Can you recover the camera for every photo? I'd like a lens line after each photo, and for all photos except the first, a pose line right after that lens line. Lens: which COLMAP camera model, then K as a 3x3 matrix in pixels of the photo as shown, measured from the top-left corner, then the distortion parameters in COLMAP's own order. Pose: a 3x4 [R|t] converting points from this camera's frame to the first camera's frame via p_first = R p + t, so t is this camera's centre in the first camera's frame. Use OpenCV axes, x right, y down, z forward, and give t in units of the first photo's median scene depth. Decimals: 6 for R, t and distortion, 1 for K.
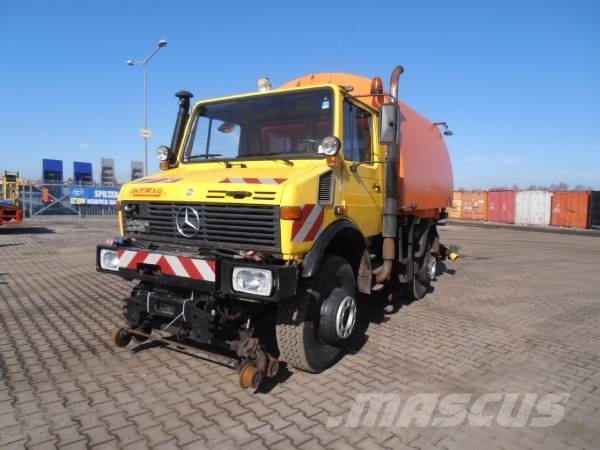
lens RADIAL K [[424.6, 0, 293.1], [0, 424.6, 225.0], [0, 0, 1]] dist [-0.002695, 0.001574]
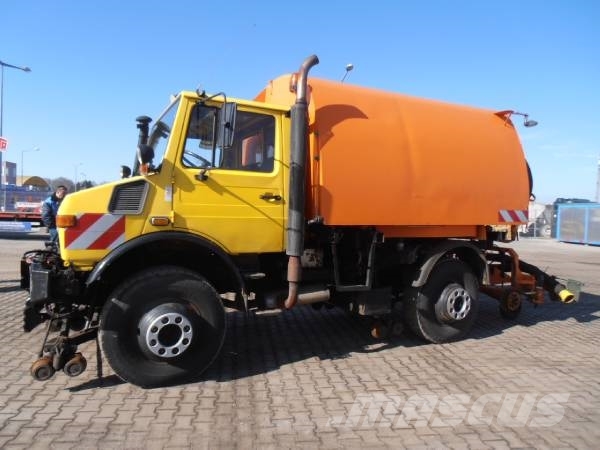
lens RADIAL K [[424.6, 0, 293.1], [0, 424.6, 225.0], [0, 0, 1]] dist [-0.002695, 0.001574]
pose [[0.831843, 0.017760, -0.554727, 0.924823], [-0.041131, 0.998712, -0.029704, -0.010081], [0.553485, 0.047526, 0.831502, 0.380679]]
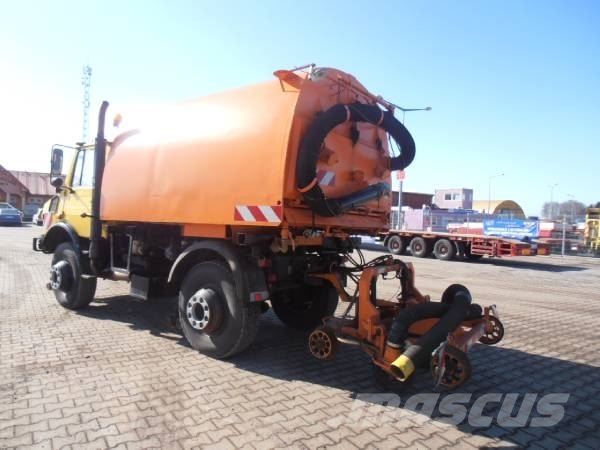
lens RADIAL K [[442.5, 0, 300.0], [0, 442.5, 225.0], [0, 0, 1]] dist [-0.000740, 0.000218]
pose [[-0.152607, -0.018025, -0.988123, 1.873068], [-0.096384, 0.995339, -0.003271, -0.094698], [0.983576, 0.094740, -0.153633, 2.348231]]
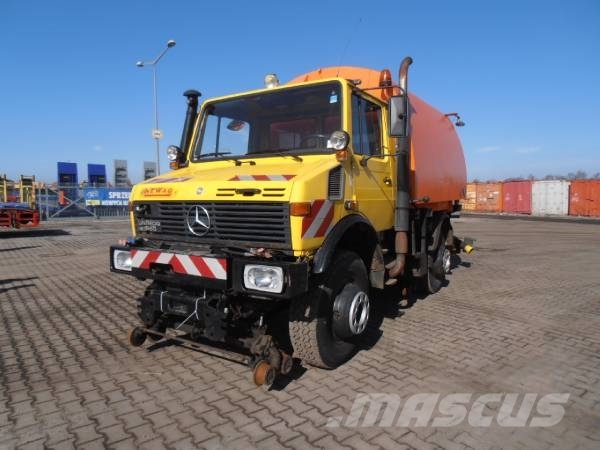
lens RADIAL K [[424.6, 0, 293.1], [0, 424.6, 225.0], [0, 0, 1]] dist [-0.002695, 0.001574]
pose [[0.999213, -0.024340, -0.031320, 0.006507], [0.024613, 0.999662, 0.008360, 0.000032], [0.031106, -0.009124, 0.999474, 0.004781]]
